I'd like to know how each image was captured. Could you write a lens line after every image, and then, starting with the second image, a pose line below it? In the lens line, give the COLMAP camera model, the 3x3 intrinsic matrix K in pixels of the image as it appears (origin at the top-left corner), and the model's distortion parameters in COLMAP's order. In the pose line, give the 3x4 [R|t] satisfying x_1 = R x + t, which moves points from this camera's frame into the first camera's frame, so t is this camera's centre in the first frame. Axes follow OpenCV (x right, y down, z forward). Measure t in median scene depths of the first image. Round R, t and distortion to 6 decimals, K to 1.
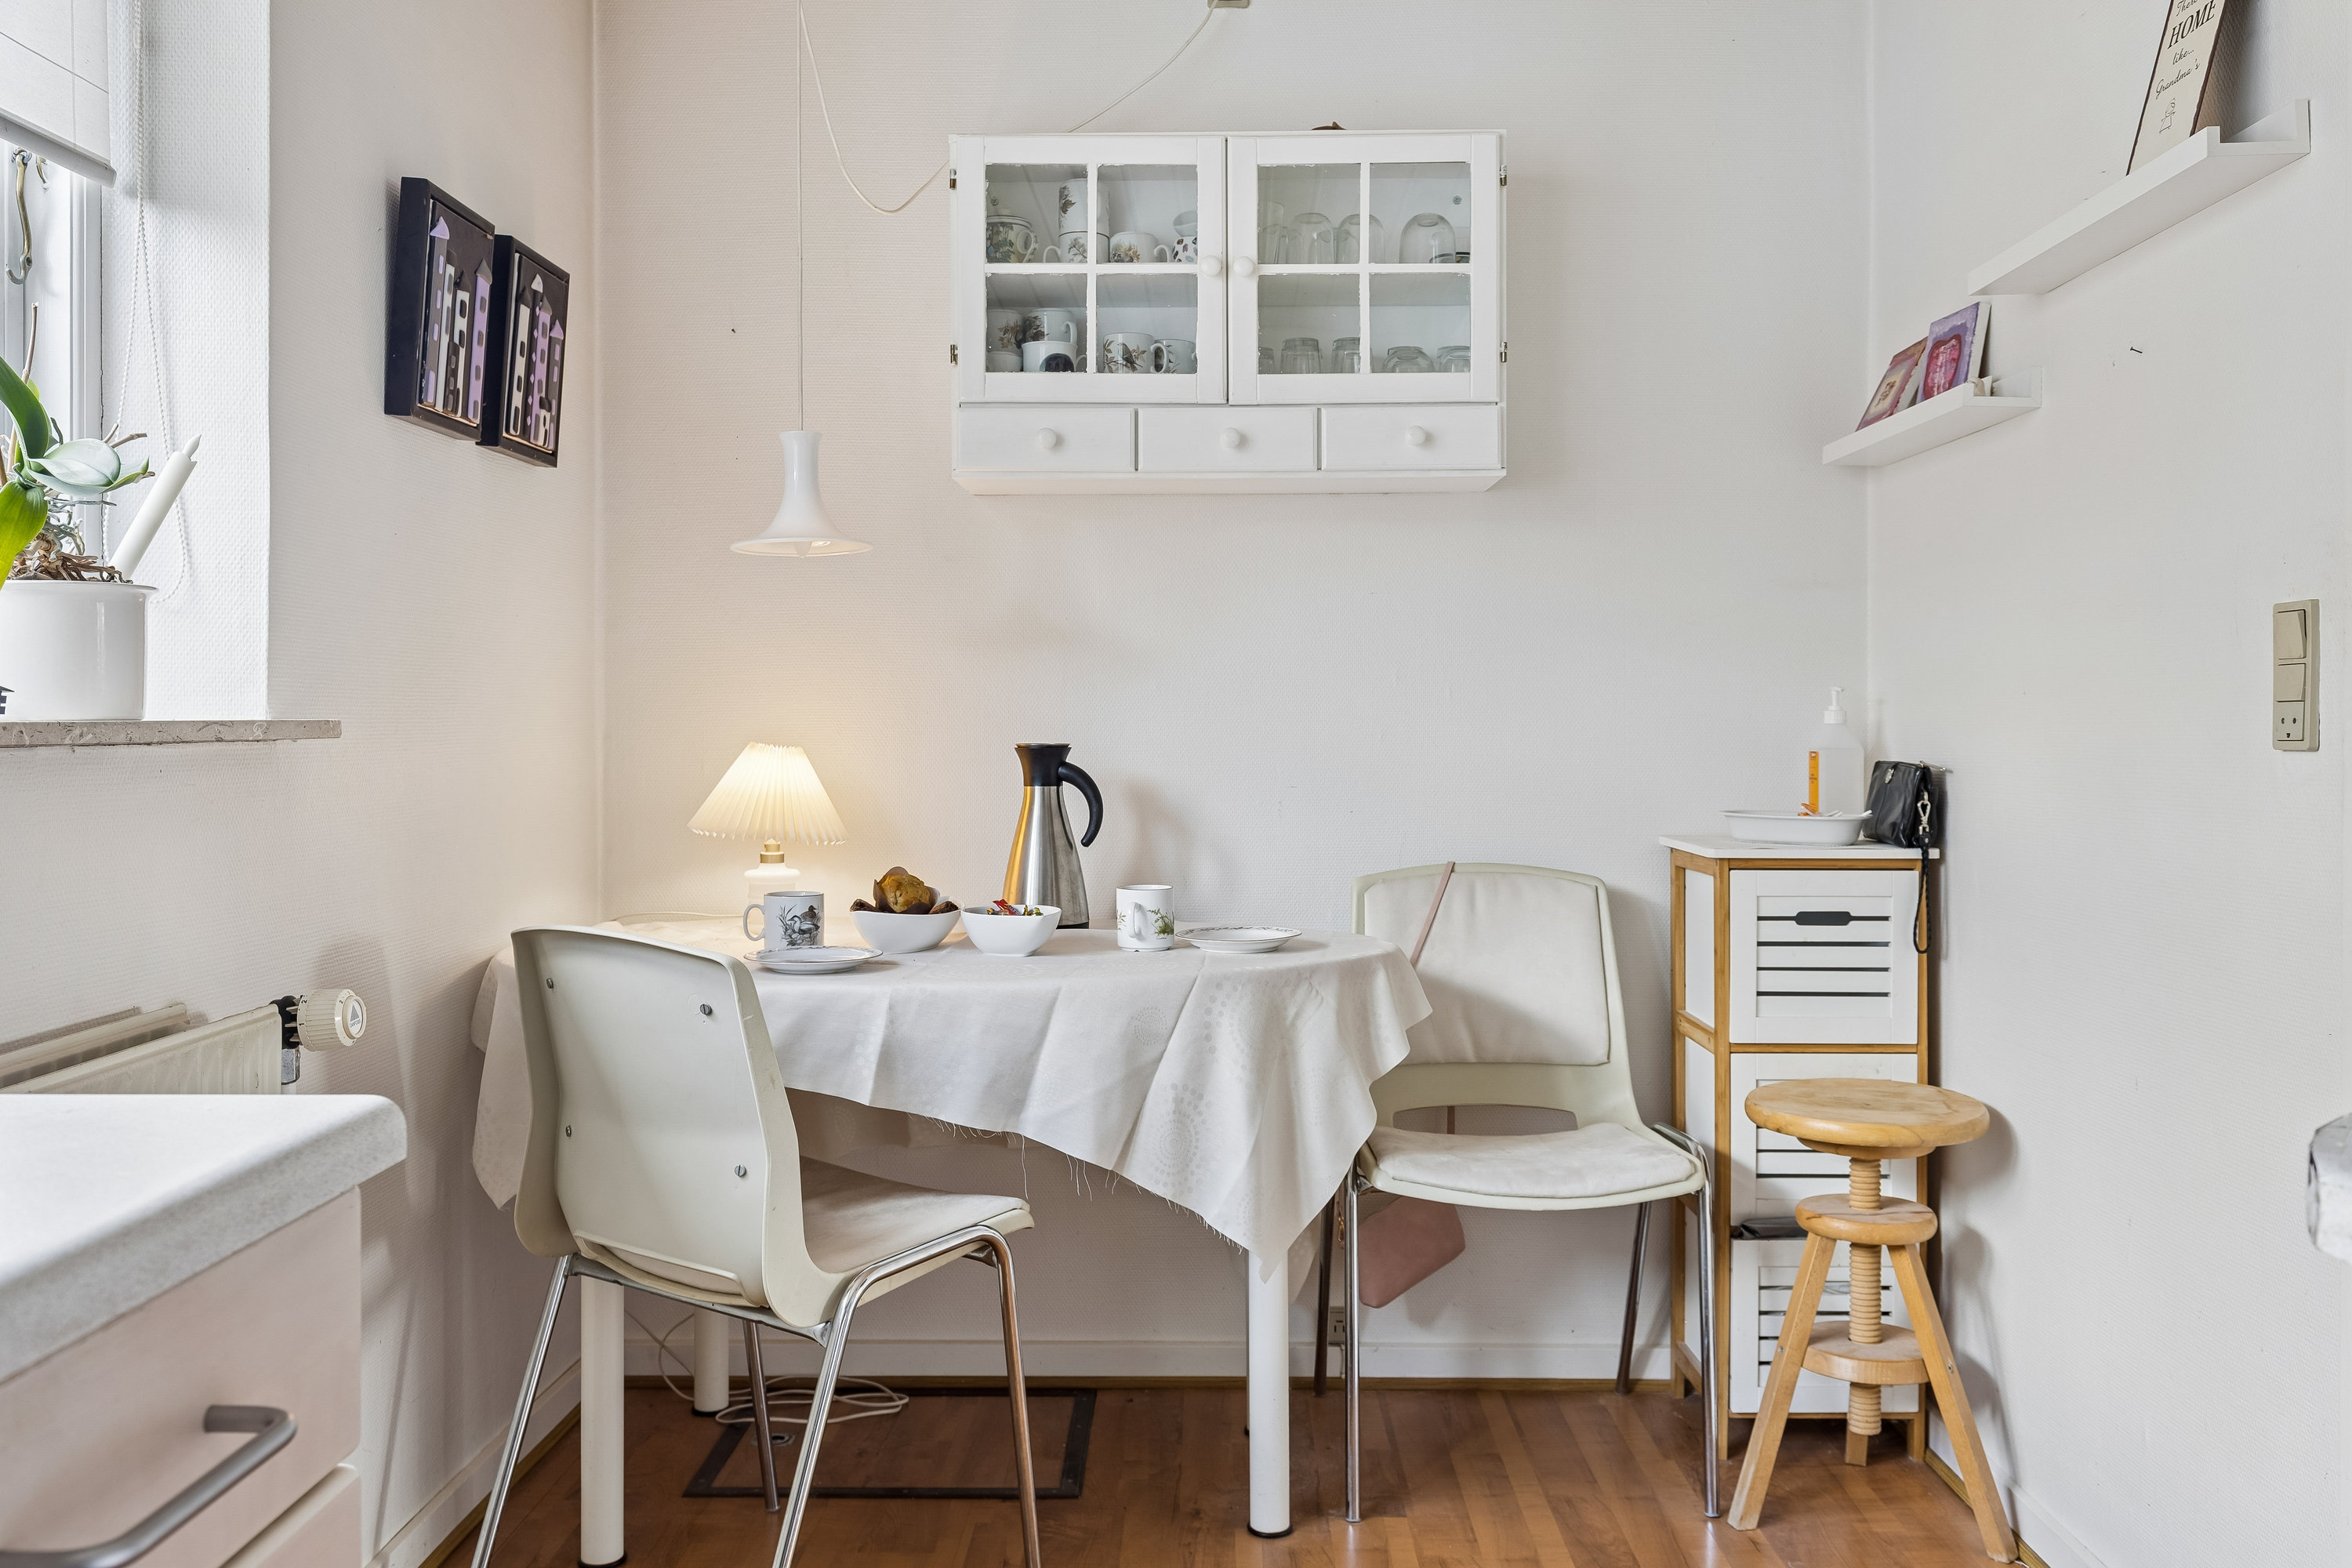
lens RADIAL K [[1906.1, 0, 1176.0], [0, 1906.1, 784.0], [0, 0, 1]] dist [0.004024, 0.001781]
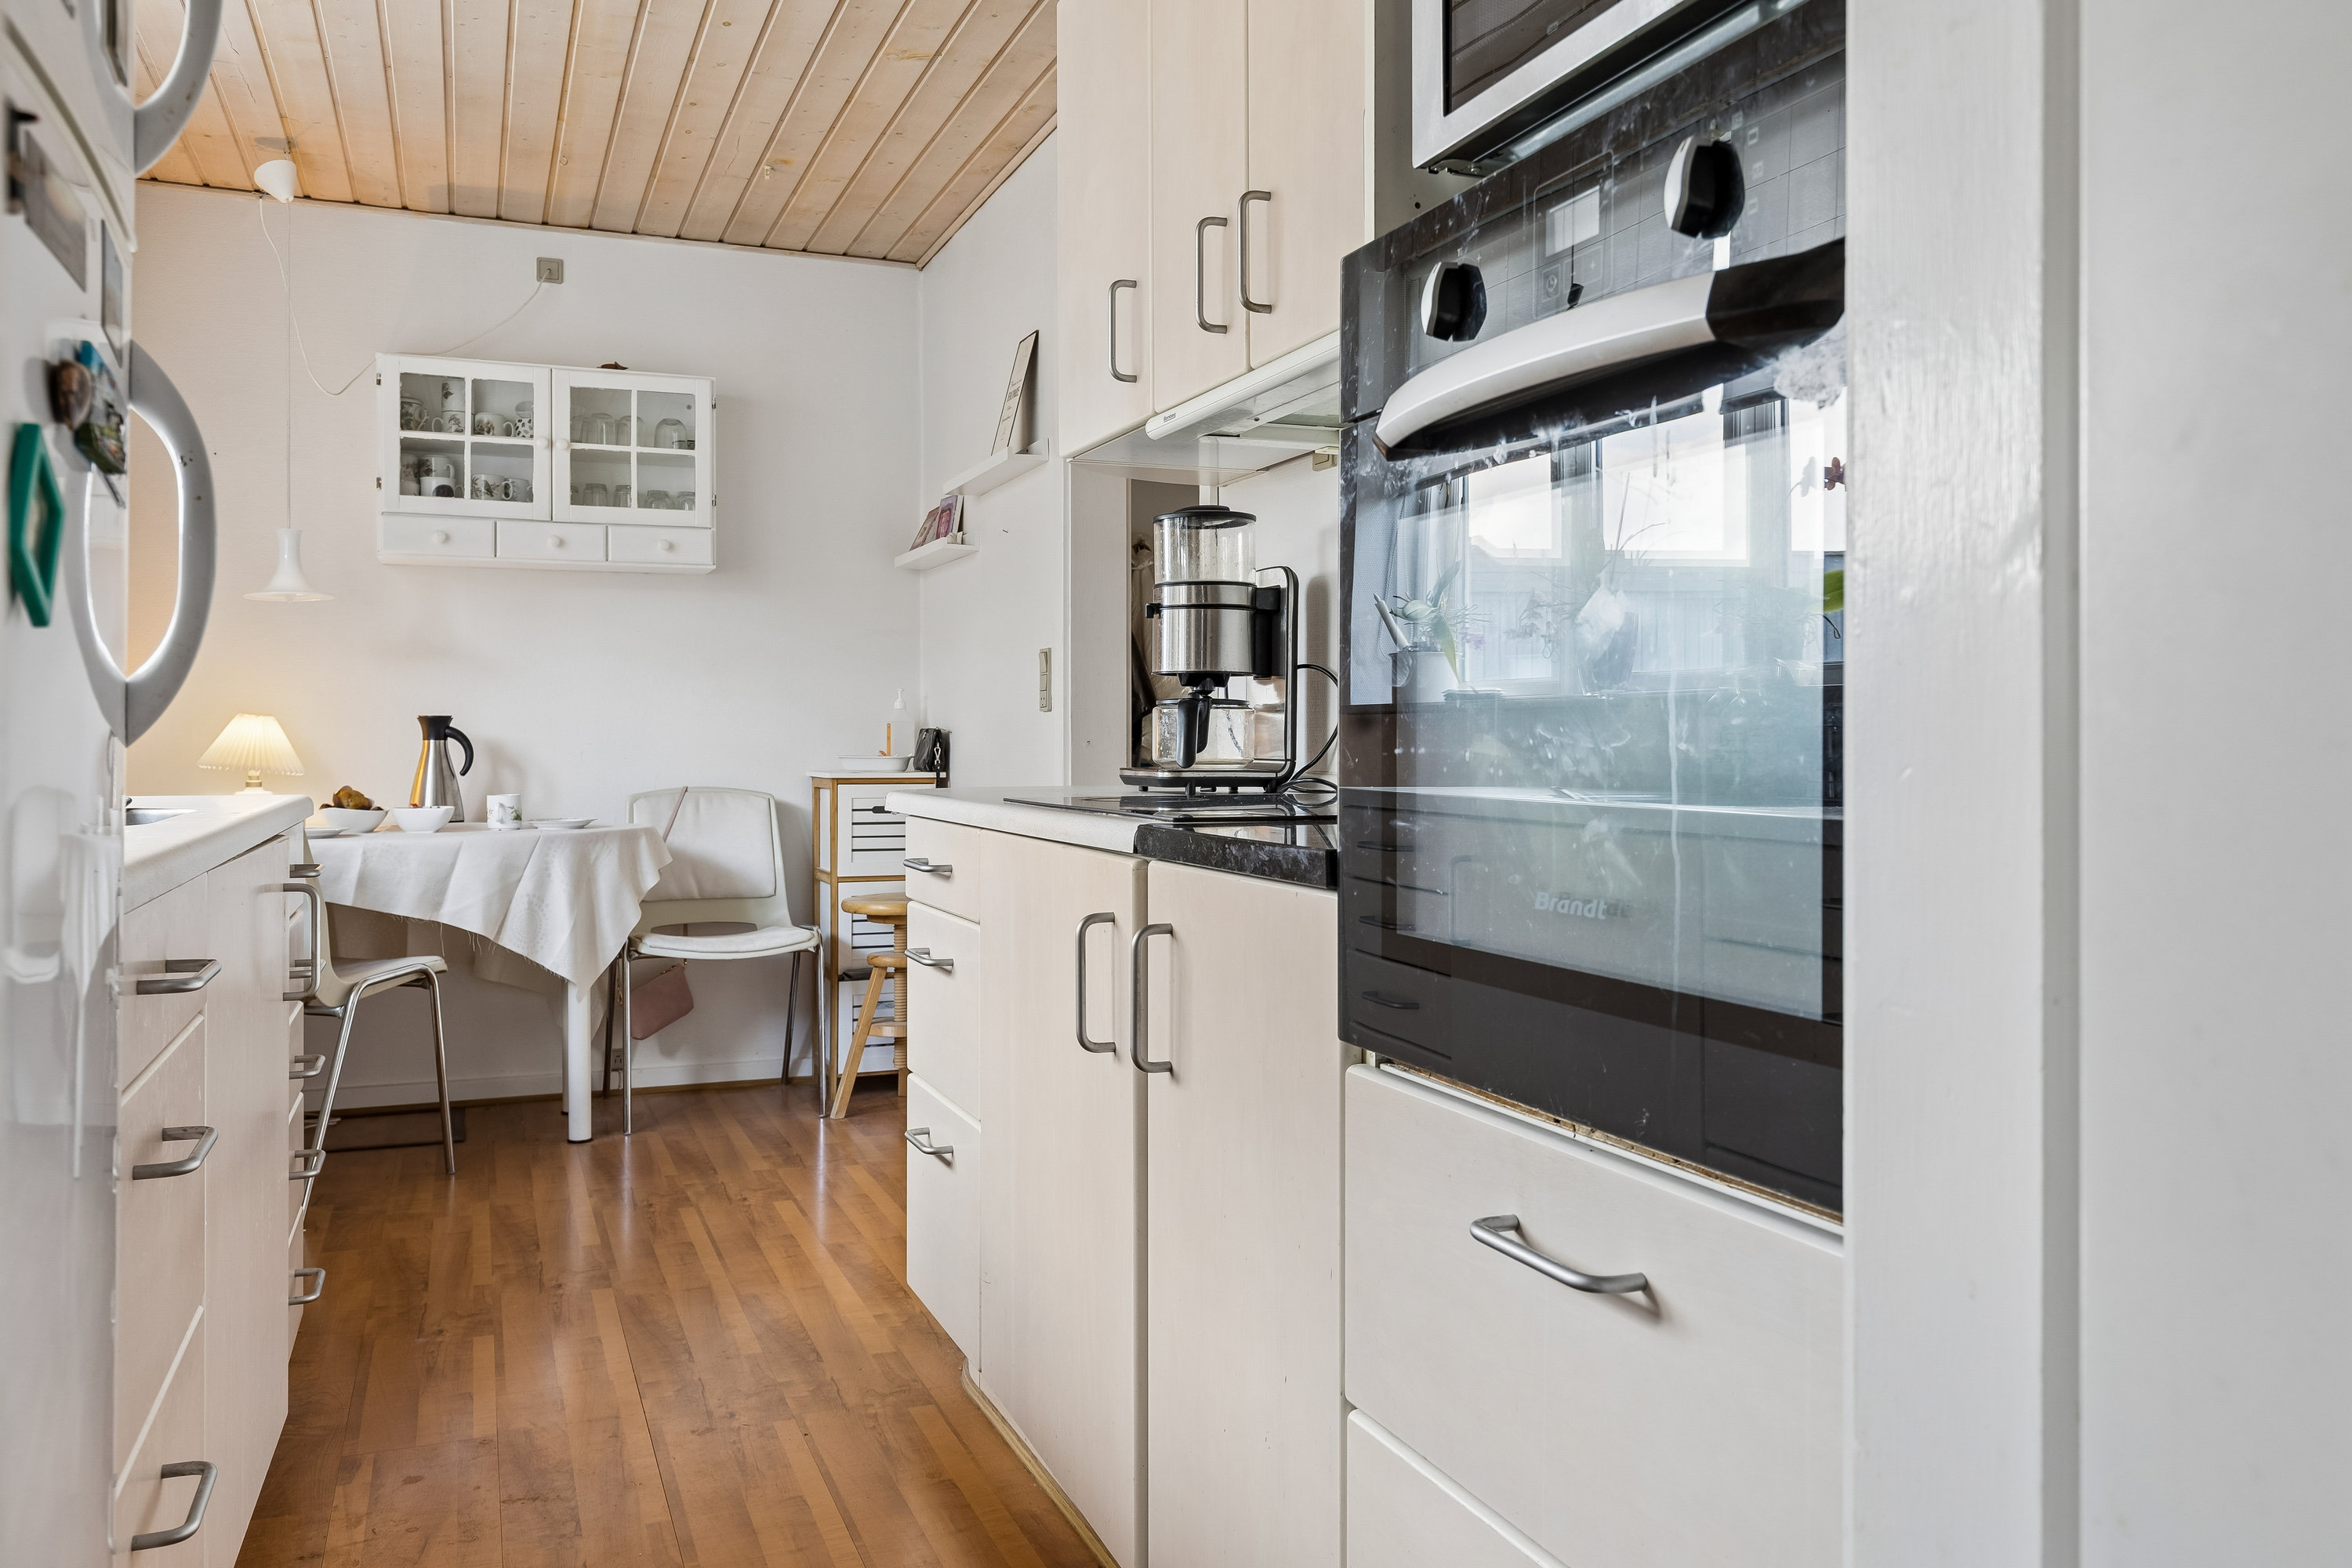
lens RADIAL K [[1725.3, 0, 1178.2], [0, 1725.3, 734.0], [0, 0, 1]] dist [-0.000781, -0.002157]
pose [[0.918270, 0.003424, 0.395939, -0.070767], [0.010834, 0.999371, -0.033770, 0.054634], [-0.395805, 0.035300, 0.917656, -0.666134]]
